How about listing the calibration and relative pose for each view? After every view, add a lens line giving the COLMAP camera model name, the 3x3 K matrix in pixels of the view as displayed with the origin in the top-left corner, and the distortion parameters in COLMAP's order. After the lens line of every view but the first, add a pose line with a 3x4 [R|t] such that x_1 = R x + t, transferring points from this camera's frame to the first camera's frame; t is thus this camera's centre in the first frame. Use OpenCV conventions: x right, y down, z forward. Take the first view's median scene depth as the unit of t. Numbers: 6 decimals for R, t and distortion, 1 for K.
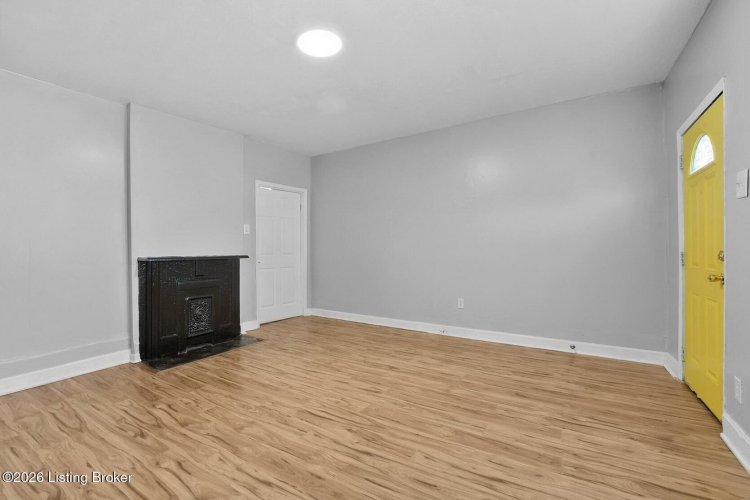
lens RADIAL K [[331.5, 0, 374.8], [0, 331.5, 254.9], [0, 0, 1]] dist [-0.017676, 0.000399]
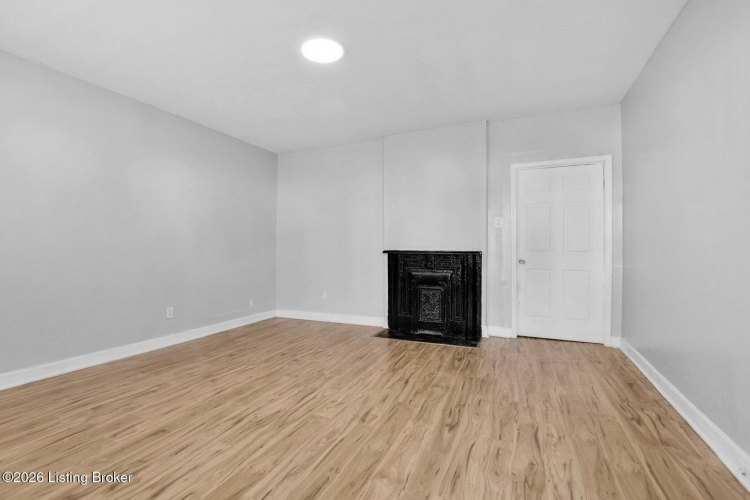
lens RADIAL K [[347.3, 0, 356.1], [0, 347.3, 247.0], [0, 0, 1]] dist [-0.025190, 0.000577]
pose [[0.132069, 0.011578, -0.991173, 0.834447], [-0.018841, 0.999780, 0.009168, -0.023025], [0.991061, 0.017464, 0.132258, 0.844606]]
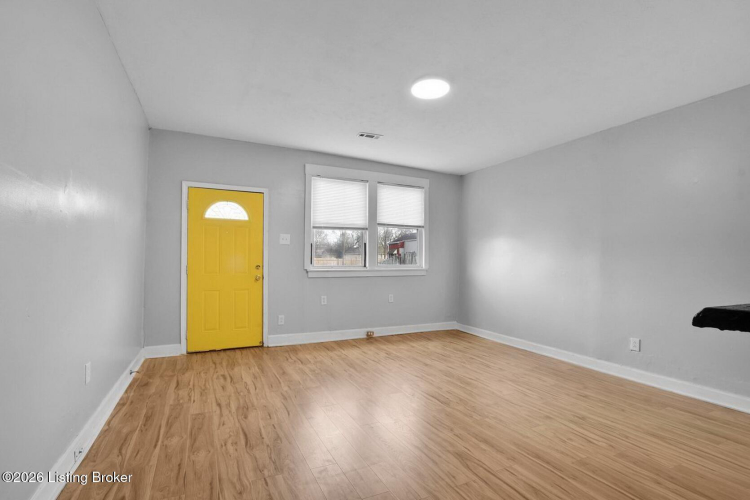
lens RADIAL K [[347.3, 0, 356.1], [0, 347.3, 247.0], [0, 0, 1]] dist [-0.025190, 0.000577]
pose [[-0.836608, 0.022546, 0.547338, -0.549173], [0.000228, 0.999167, -0.040810, -0.025234], [-0.547802, -0.034017, -0.835916, 1.913555]]
